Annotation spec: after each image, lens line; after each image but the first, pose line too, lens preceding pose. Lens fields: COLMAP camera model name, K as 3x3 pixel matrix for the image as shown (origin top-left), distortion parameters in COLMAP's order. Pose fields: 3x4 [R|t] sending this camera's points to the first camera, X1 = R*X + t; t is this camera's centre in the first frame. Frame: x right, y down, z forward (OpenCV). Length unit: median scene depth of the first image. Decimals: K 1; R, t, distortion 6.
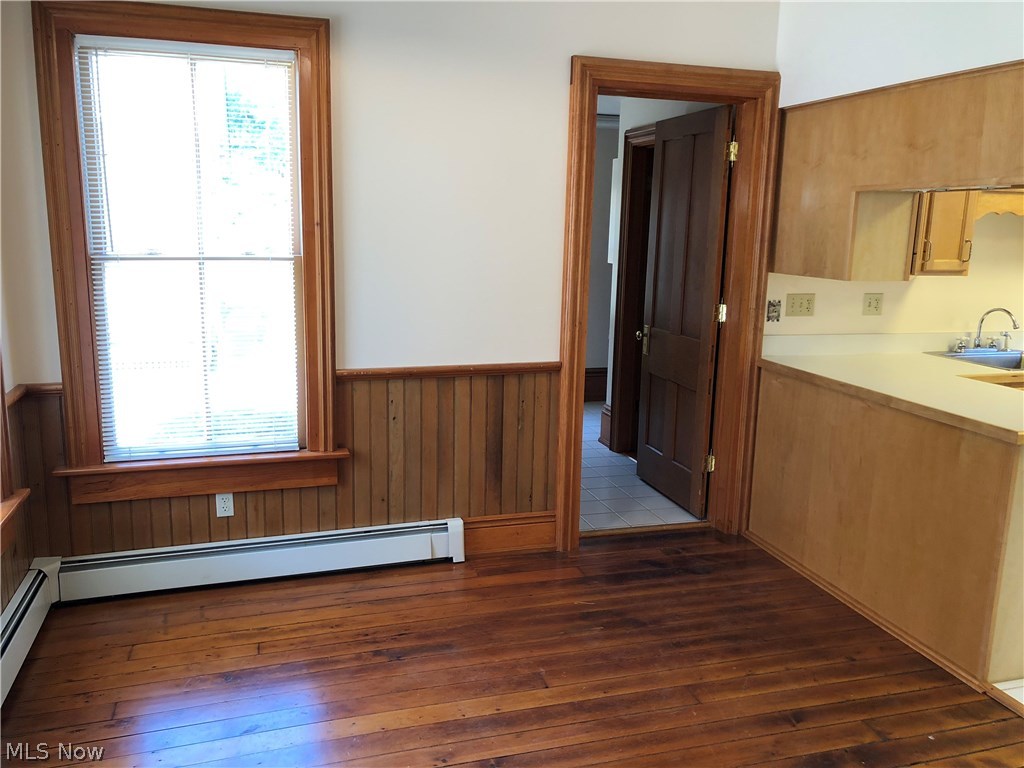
lens RADIAL K [[846.0, 0, 507.1], [0, 846.0, 383.1], [0, 0, 1]] dist [0.033931, 0.000504]
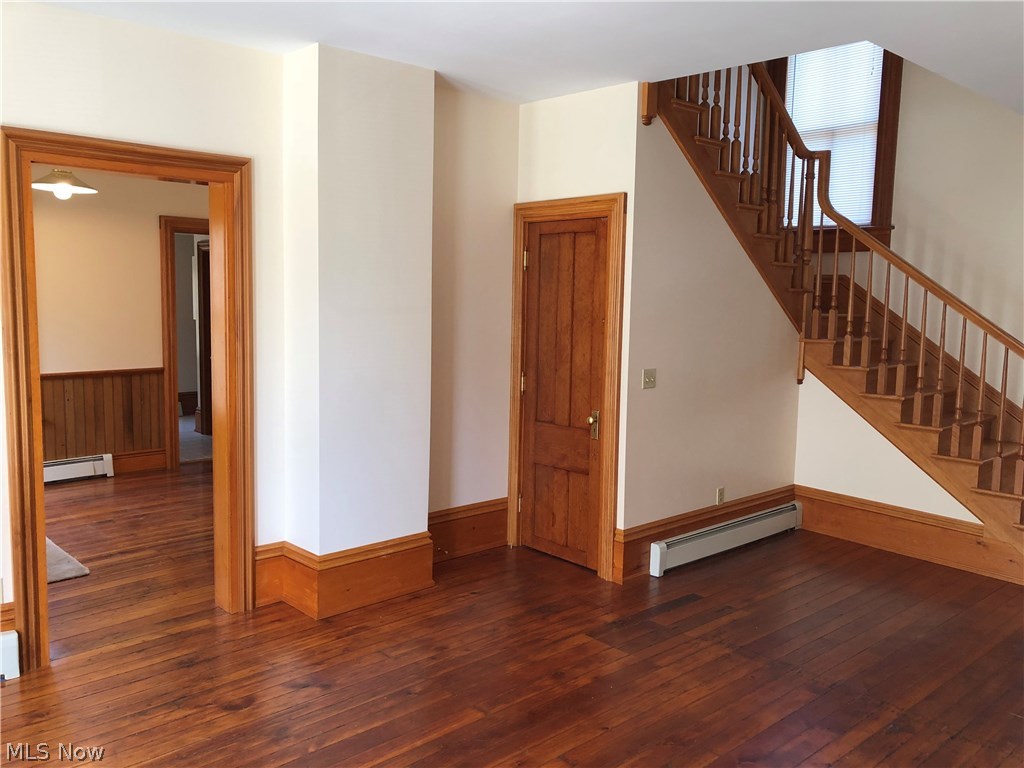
lens RADIAL K [[846.0, 0, 507.1], [0, 846.0, 383.1], [0, 0, 1]] dist [0.033931, 0.000504]
pose [[0.899282, -0.051663, 0.434308, -0.078459], [0.088191, 0.994022, -0.064365, 0.210359], [-0.428386, 0.096185, 0.898462, -1.101930]]
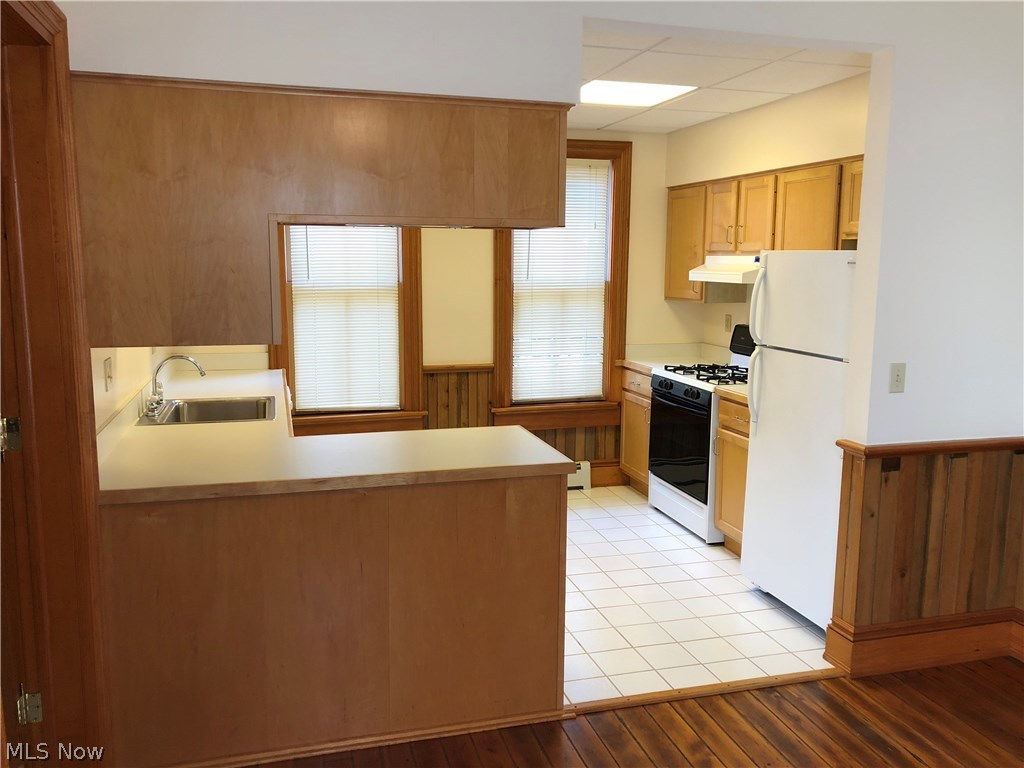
lens RADIAL K [[846.0, 0, 507.1], [0, 846.0, 383.1], [0, 0, 1]] dist [0.033931, 0.000504]
pose [[0.023006, -0.160966, 0.986692, -0.295864], [0.186854, 0.970254, 0.153927, -0.151296], [-0.982118, 0.180826, 0.052399, 0.720871]]
